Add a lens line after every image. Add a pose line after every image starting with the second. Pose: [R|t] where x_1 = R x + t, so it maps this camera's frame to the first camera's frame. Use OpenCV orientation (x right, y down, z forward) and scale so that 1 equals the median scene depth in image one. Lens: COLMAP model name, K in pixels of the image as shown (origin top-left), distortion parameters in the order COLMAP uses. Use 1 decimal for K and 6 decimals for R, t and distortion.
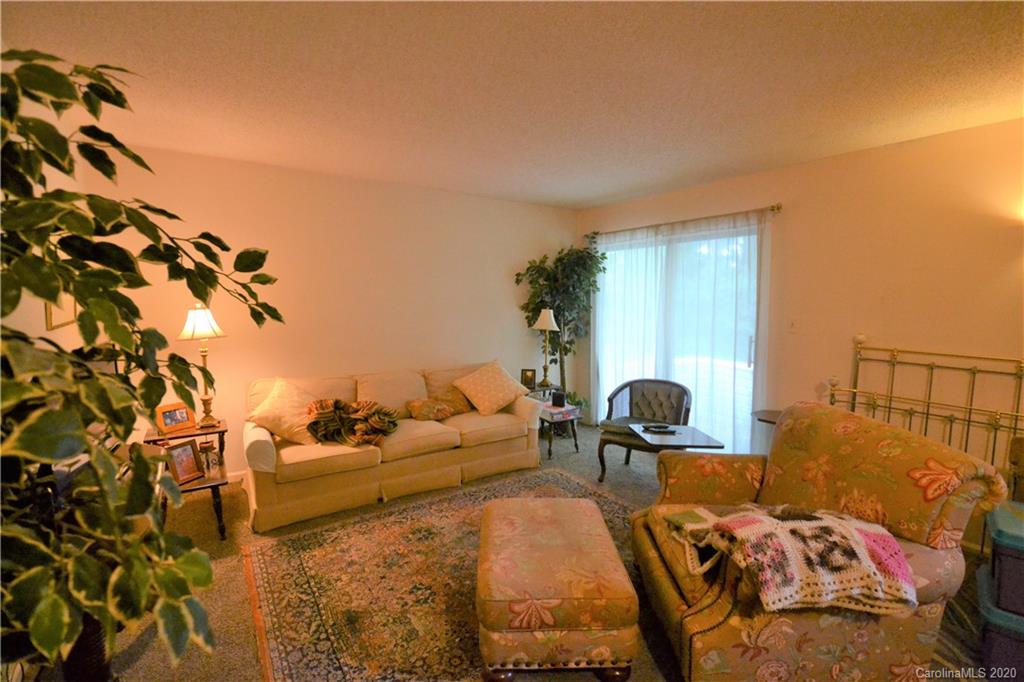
lens RADIAL K [[456.4, 0, 514.6], [0, 456.4, 329.2], [0, 0, 1]] dist [0.017450, -0.023631]
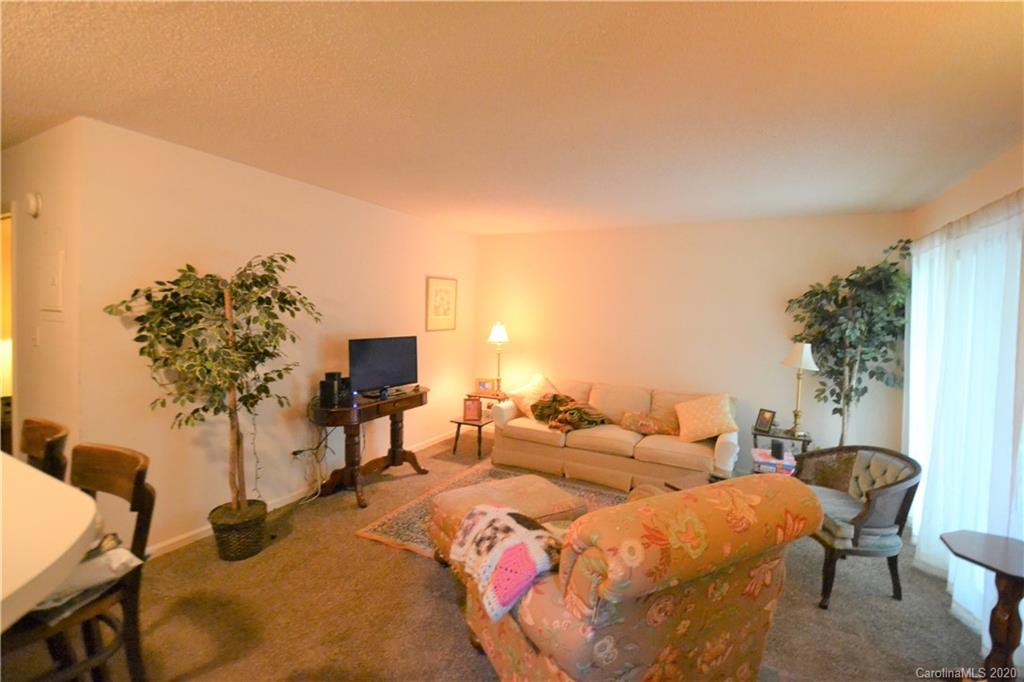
lens RADIAL K [[456.4, 0, 514.6], [0, 456.4, 329.2], [0, 0, 1]] dist [0.017450, -0.023631]
pose [[0.483442, 0.035160, -0.874670, 0.709351], [-0.092385, 0.995662, -0.011039, -0.013517], [0.870488, 0.086143, 0.484593, 0.190423]]
